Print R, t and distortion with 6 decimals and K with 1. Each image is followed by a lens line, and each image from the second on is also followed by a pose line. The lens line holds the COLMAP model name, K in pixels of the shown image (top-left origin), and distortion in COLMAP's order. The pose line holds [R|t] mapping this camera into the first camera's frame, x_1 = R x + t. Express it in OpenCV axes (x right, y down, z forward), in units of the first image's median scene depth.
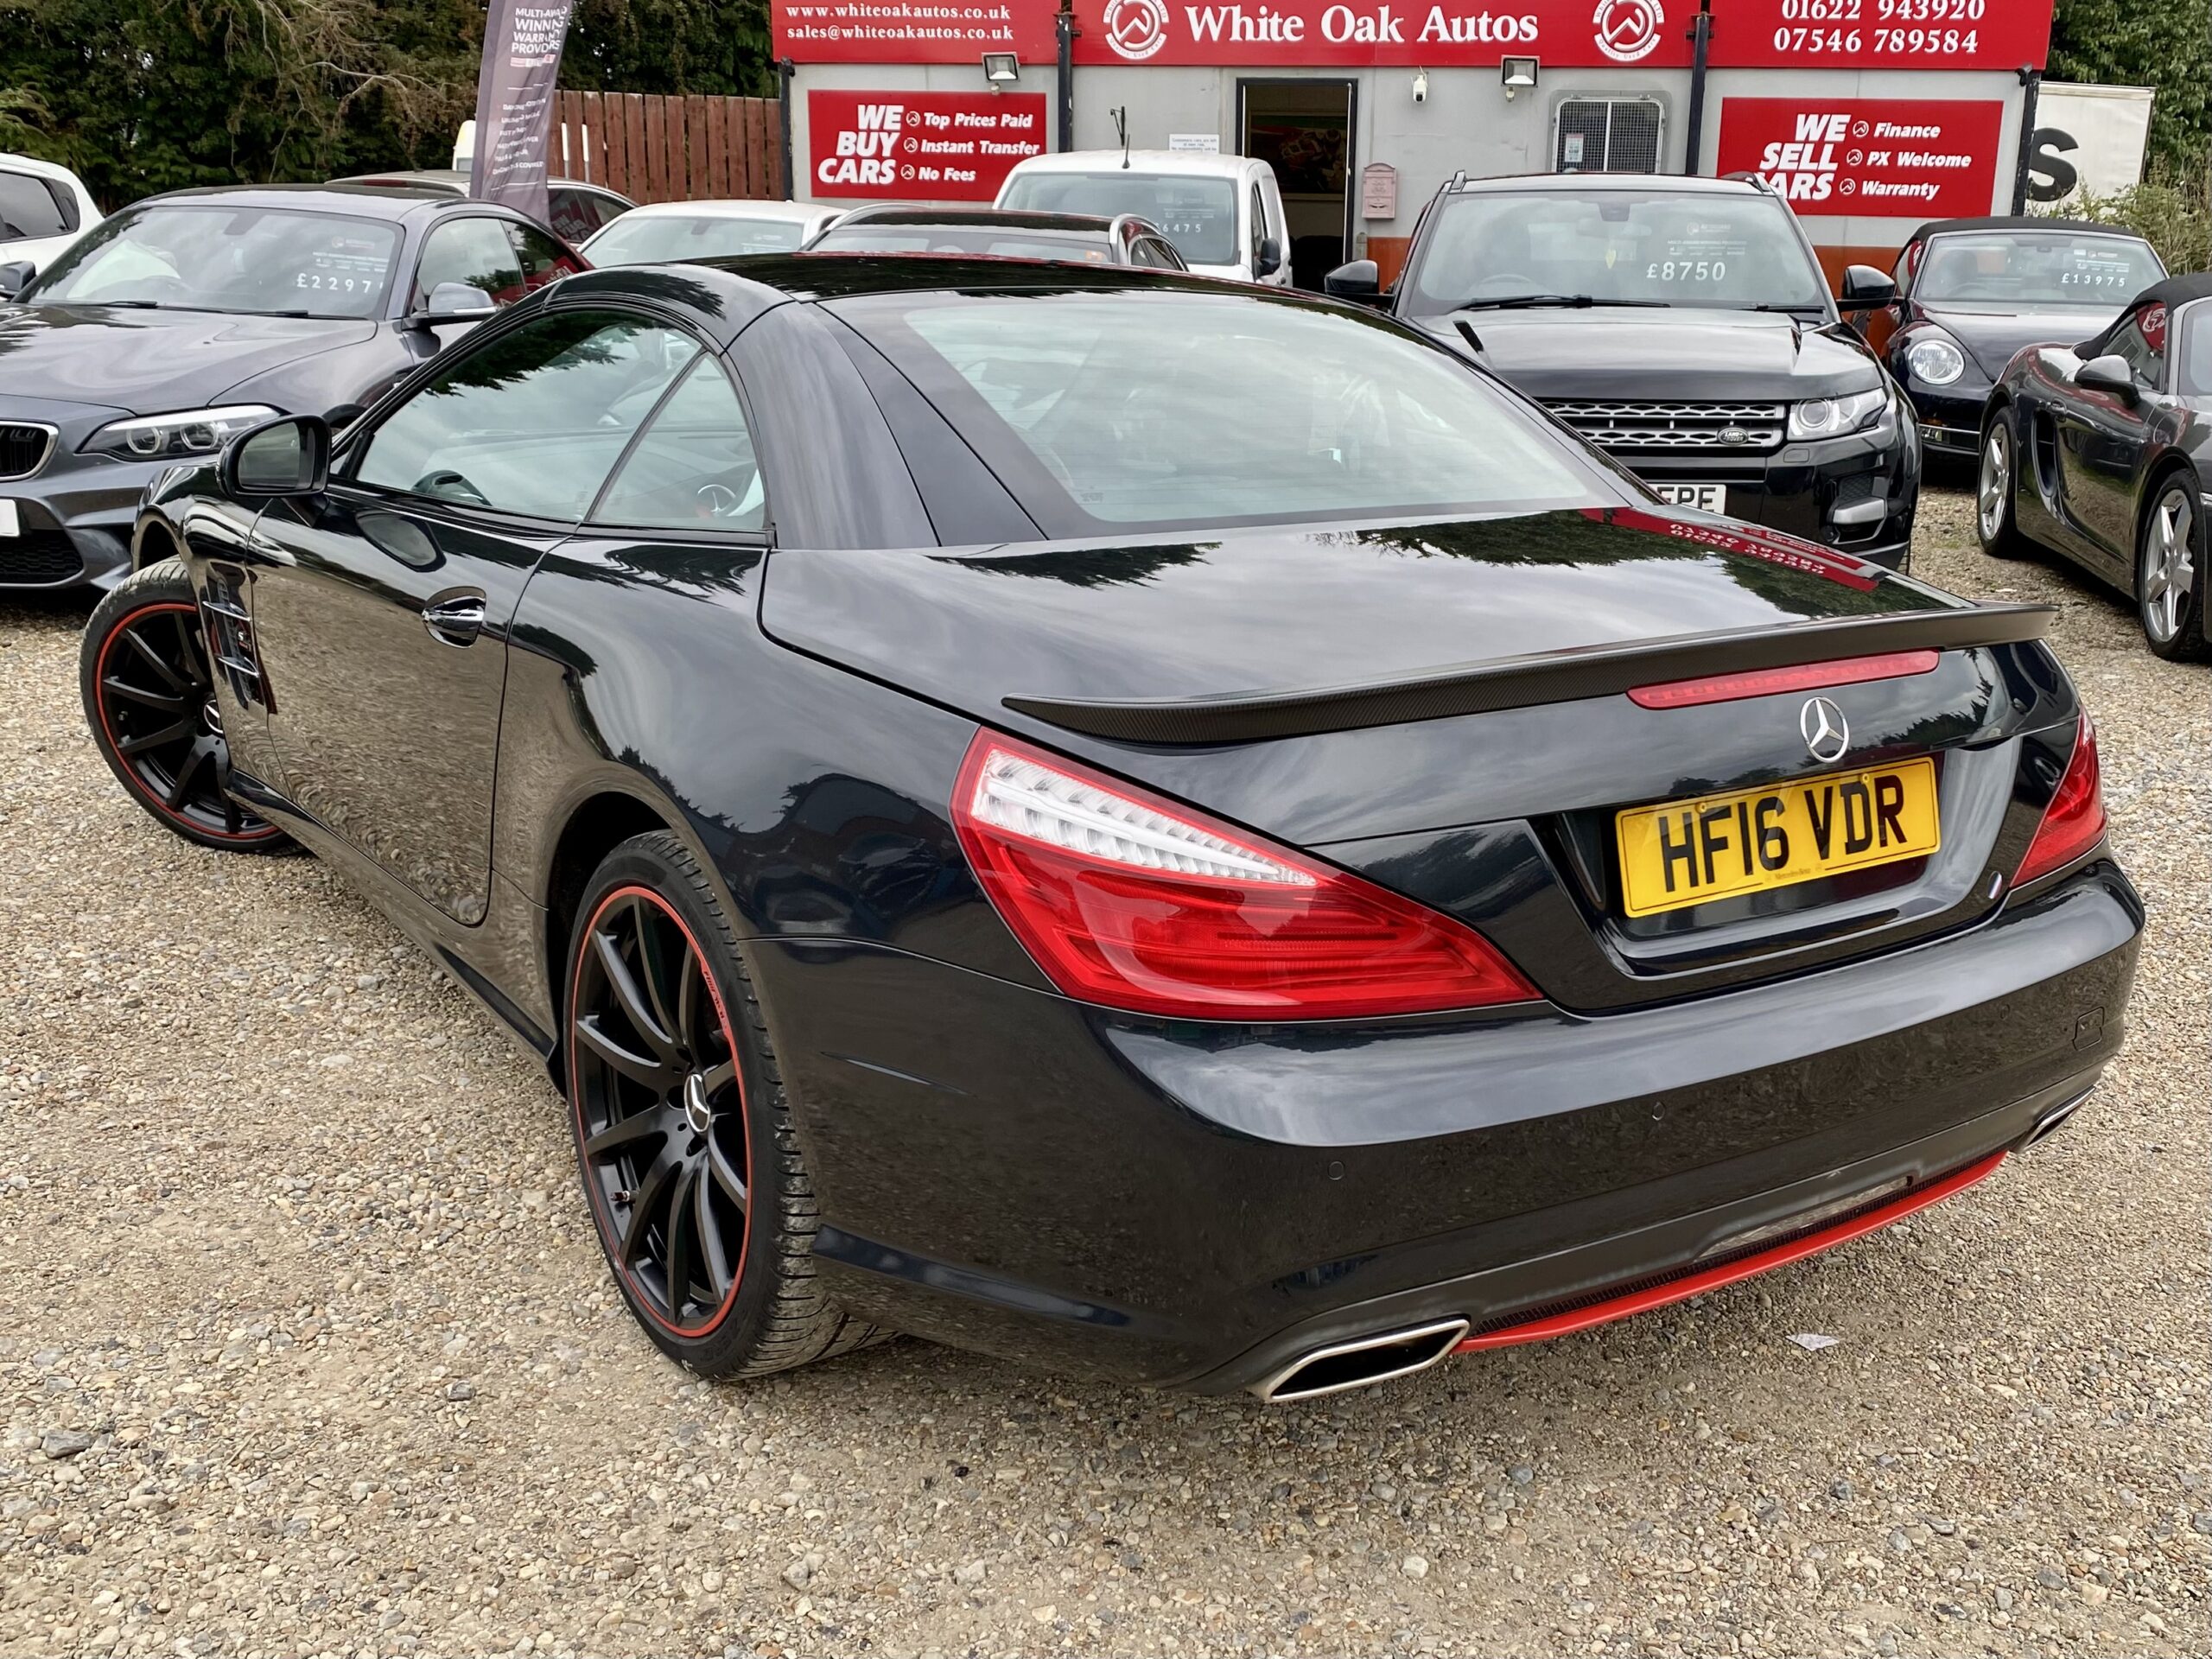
lens RADIAL K [[2122.1, 0, 1232.8], [0, 2122.1, 832.2], [0, 0, 1]] dist [0.009940, -0.007775]
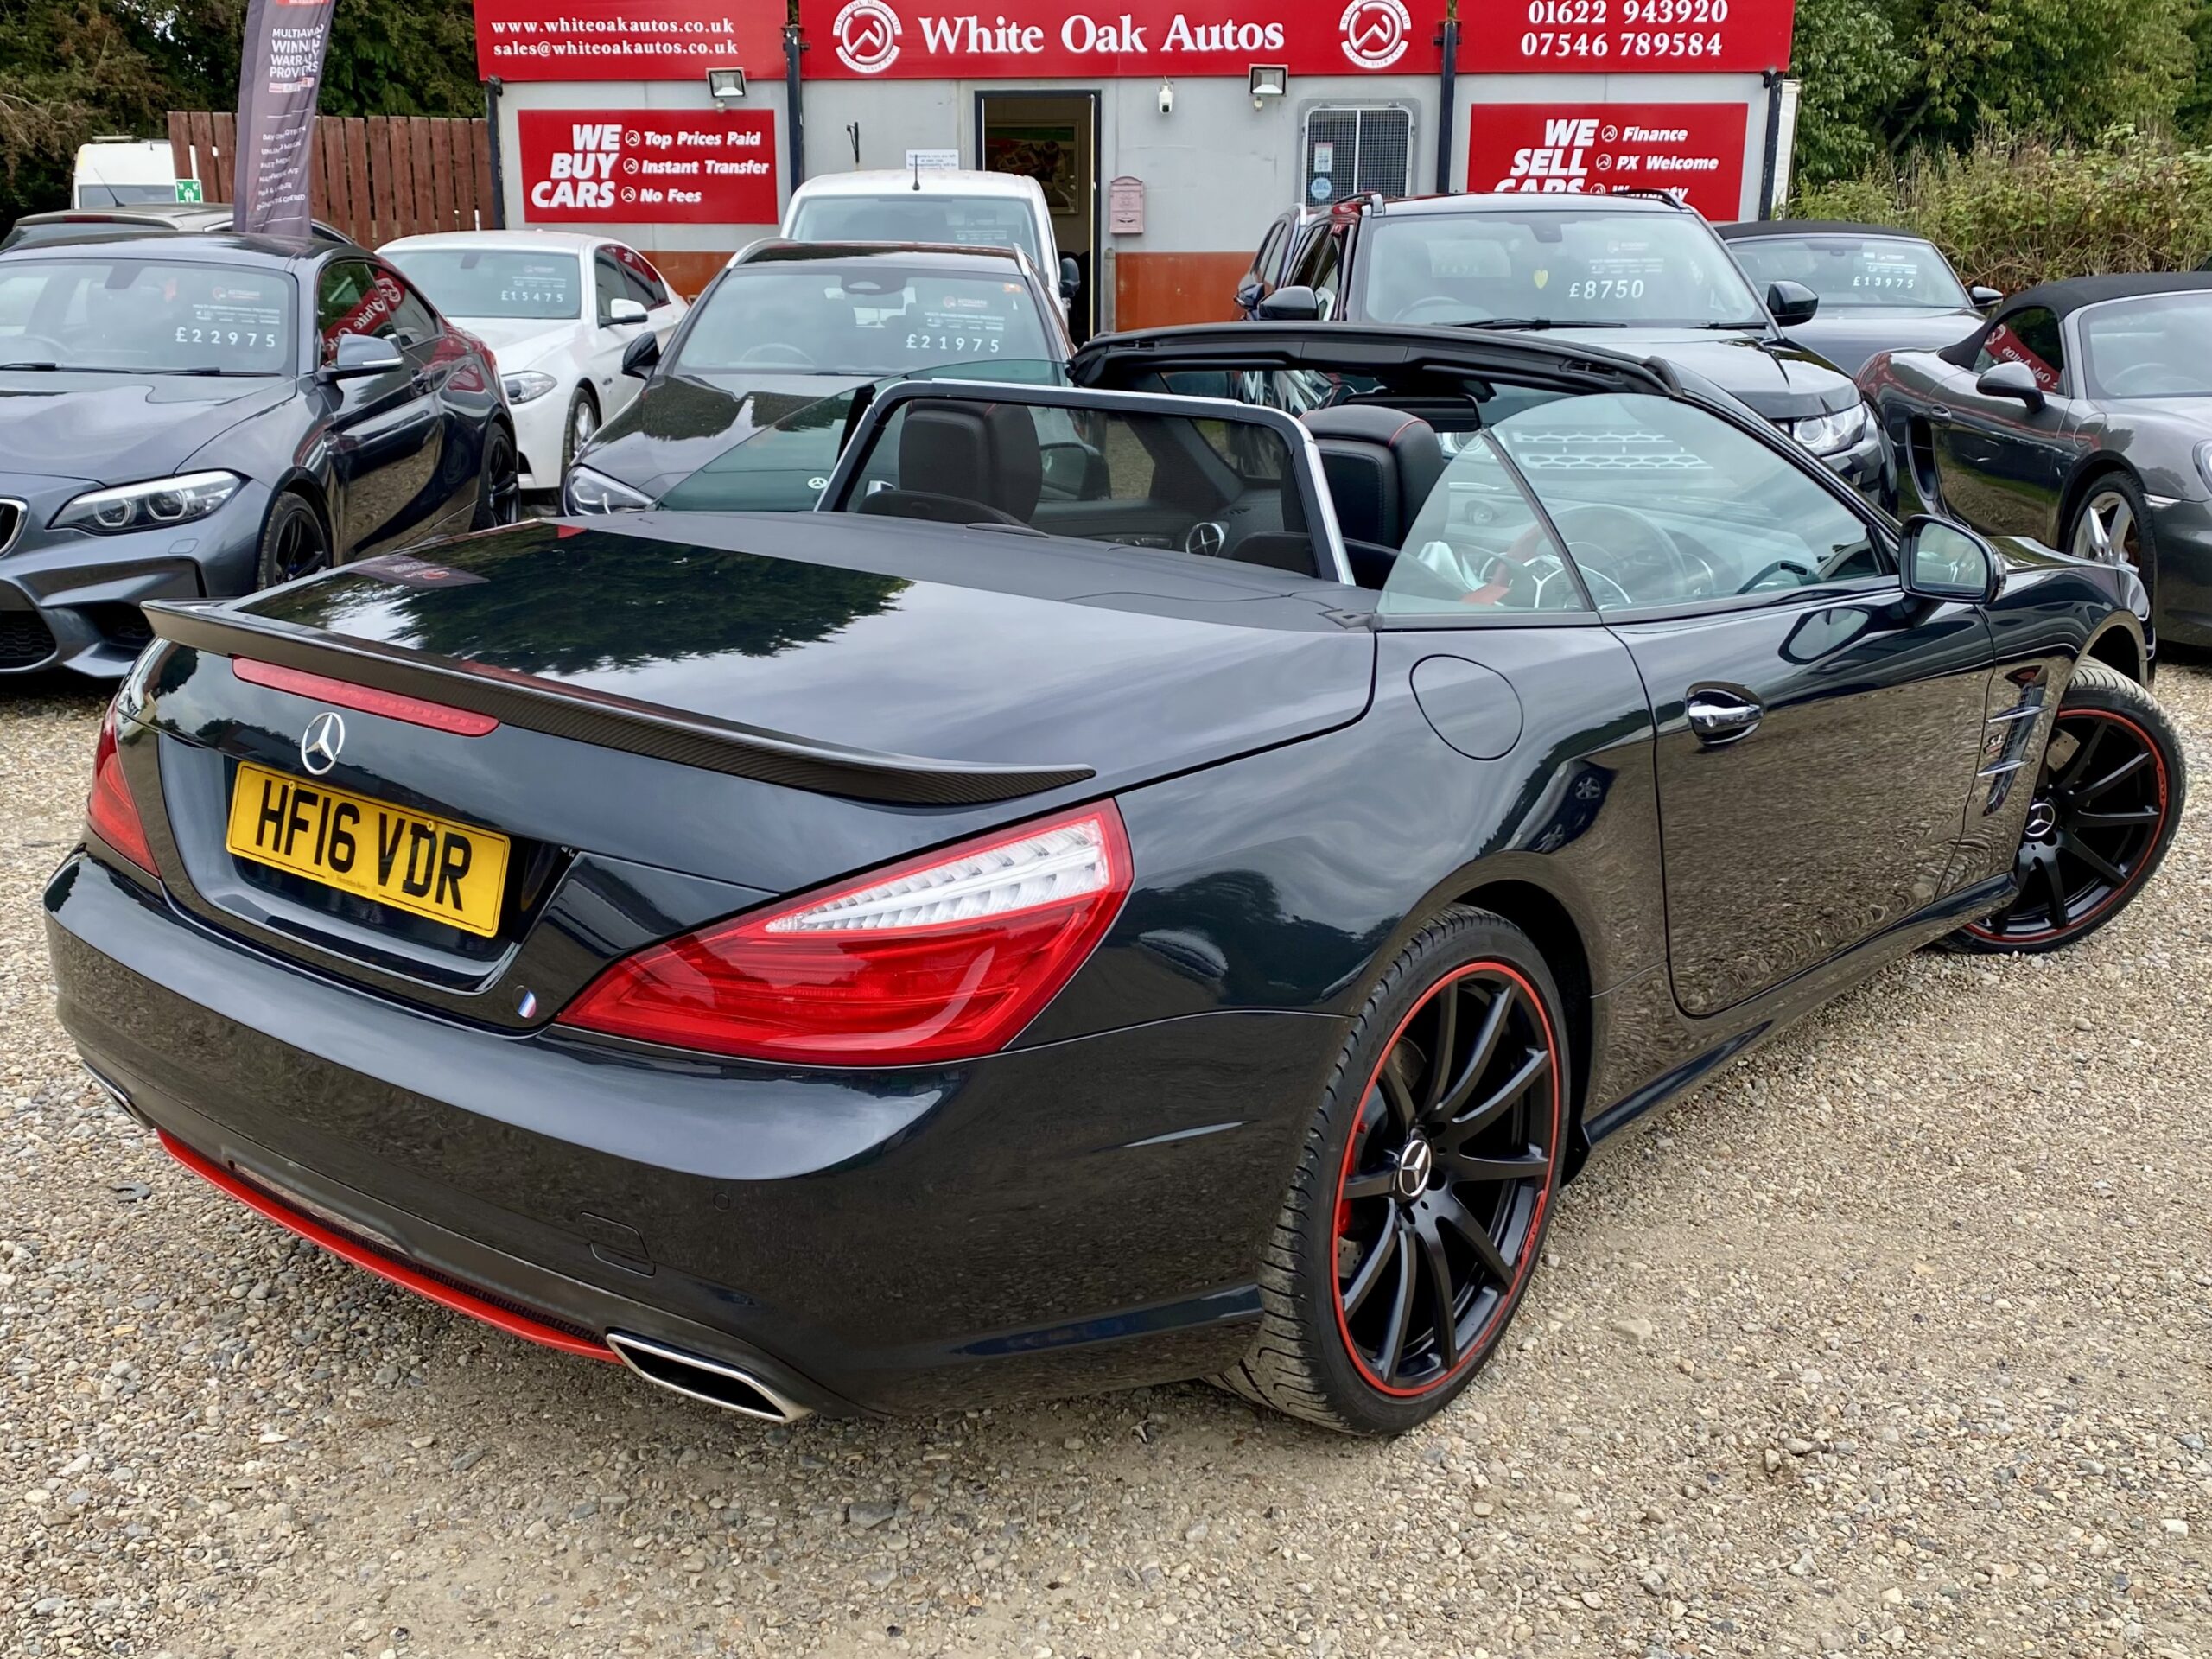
lens RADIAL K [[2209.1, 0, 1060.0], [0, 2209.1, 884.7], [0, 0, 1]] dist [0.004779, 0.005533]
pose [[0.993832, -0.050599, 0.098680, -0.078937], [0.049671, 0.998695, 0.011843, -0.003618], [-0.099150, -0.006868, 0.995049, -0.009587]]
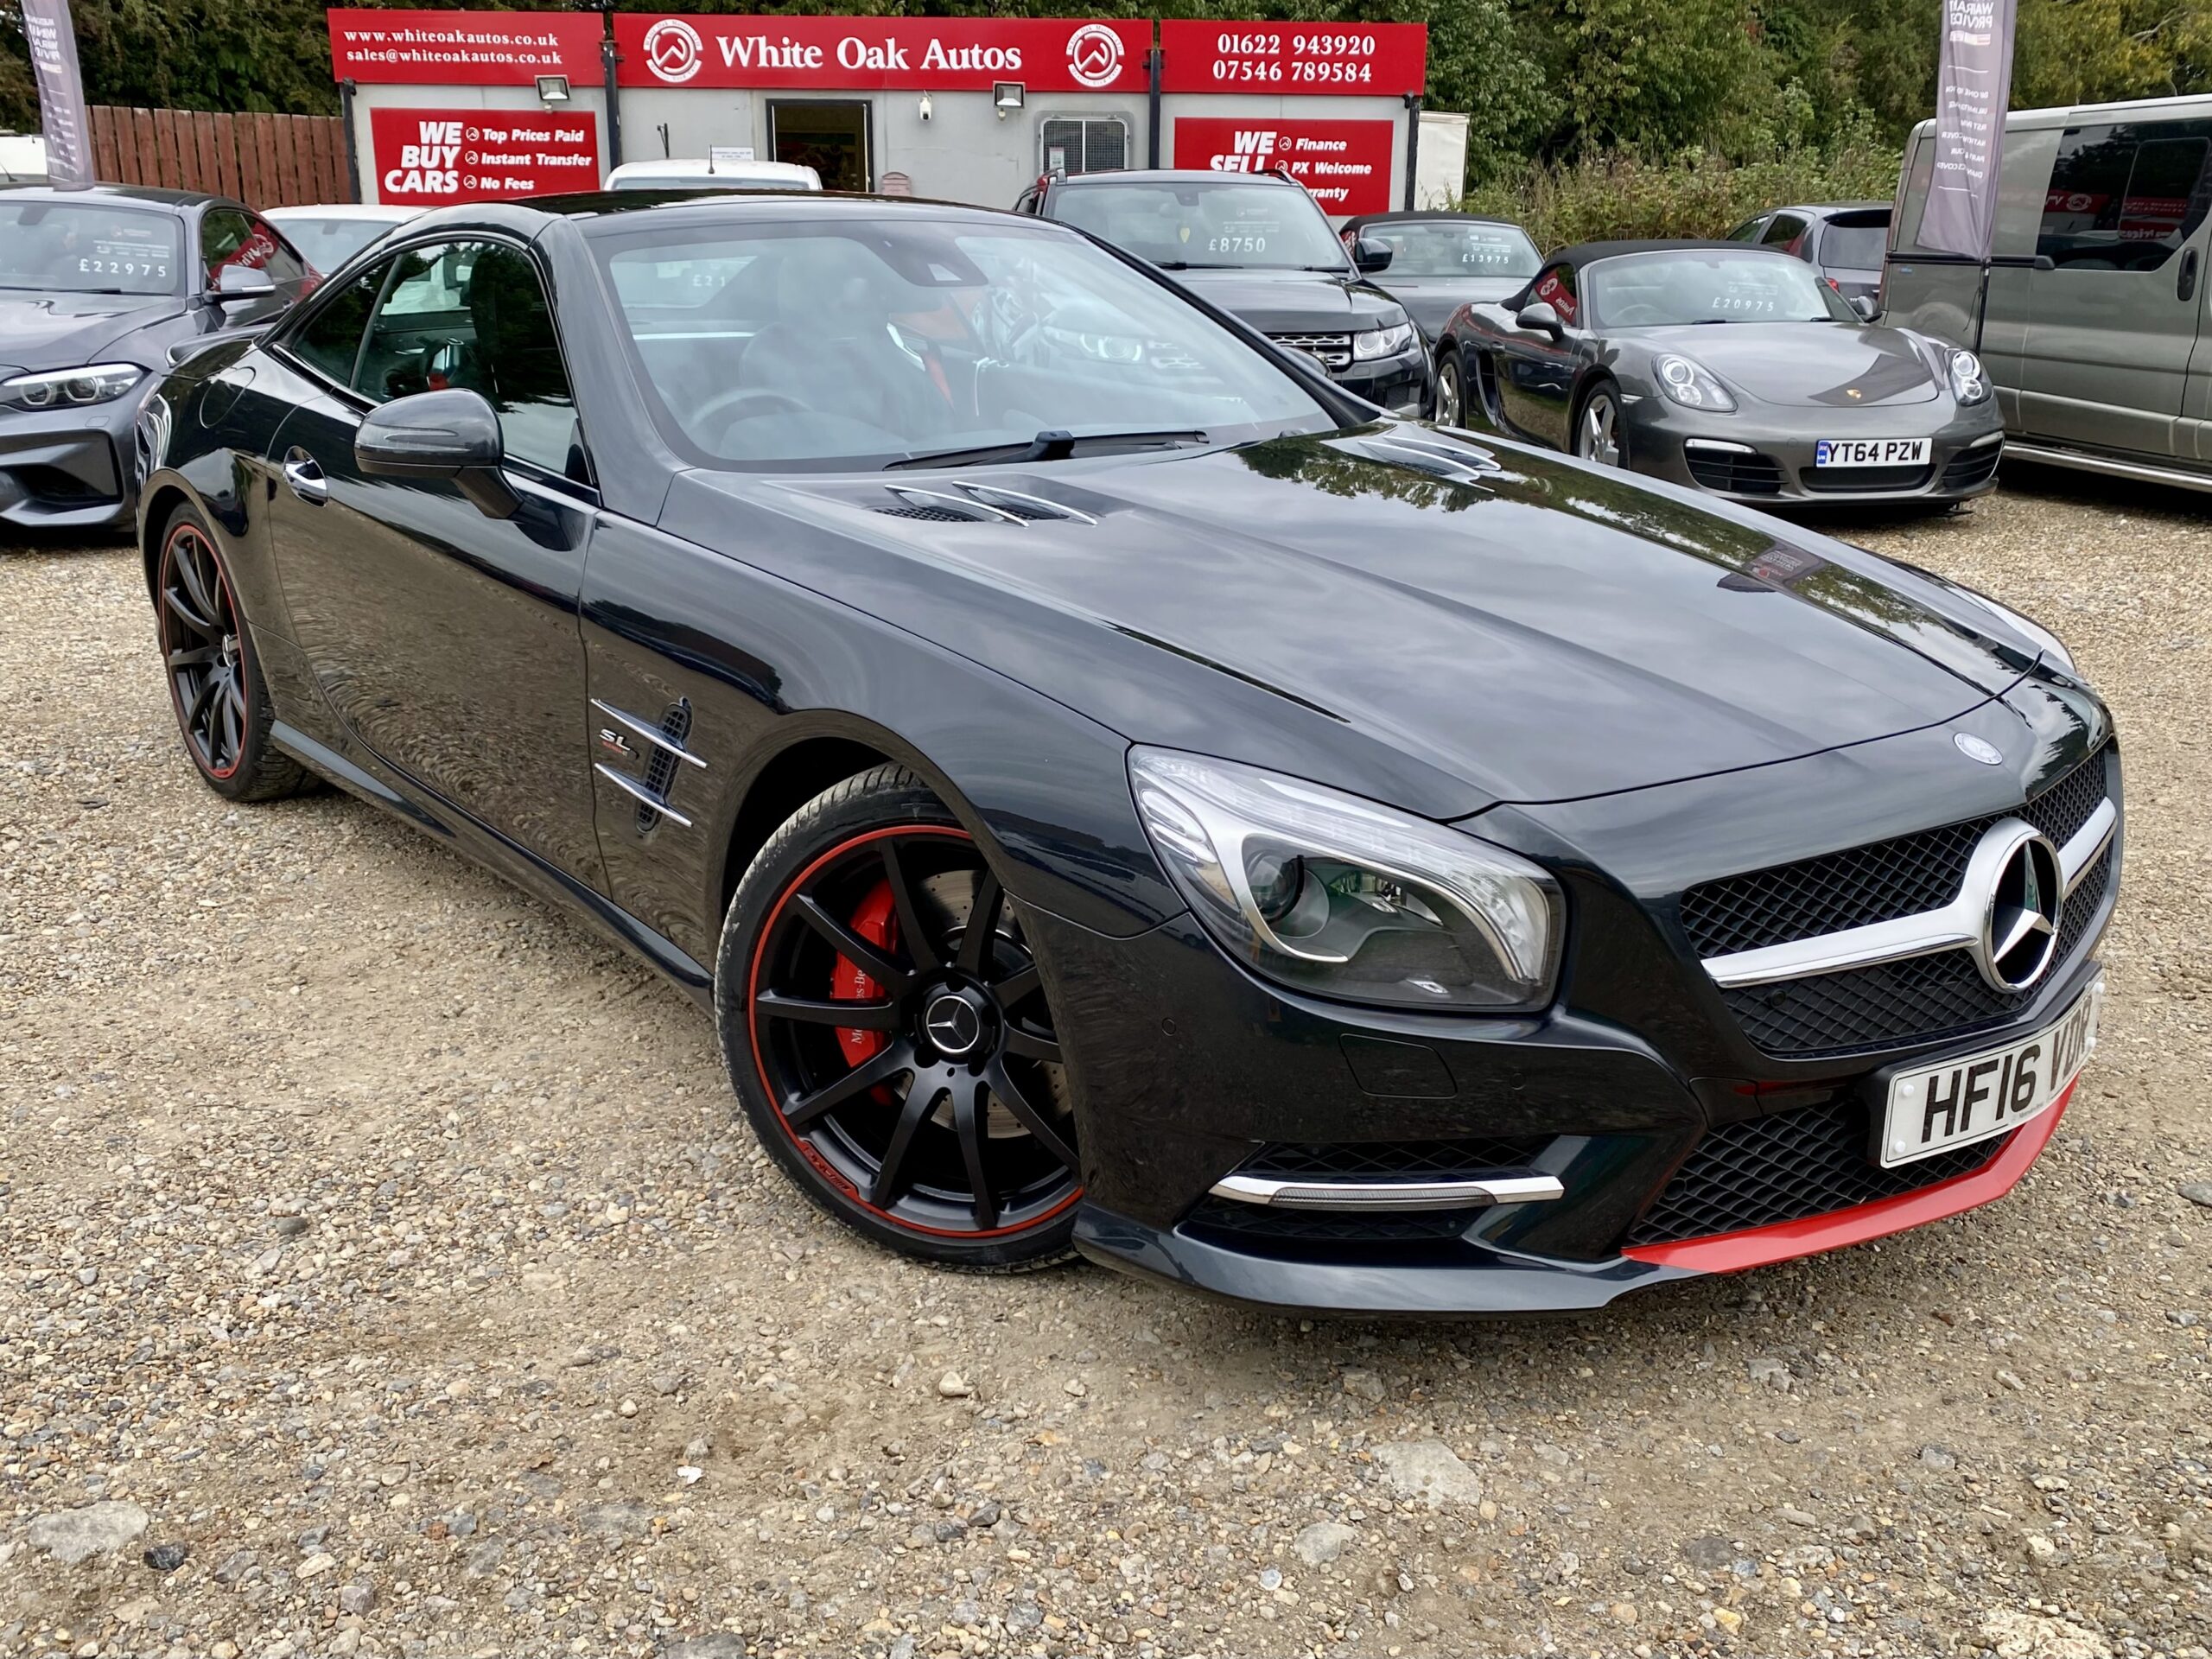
lens RADIAL K [[1917.7, 0, 1111.1], [0, 1917.7, 827.0], [0, 0, 1]] dist [0.011354, -0.000750]
pose [[0.974034, -0.076049, 0.213246, -0.070009], [0.072196, 0.997056, 0.025812, 0.028912], [-0.214581, -0.009746, 0.976658, -0.072019]]
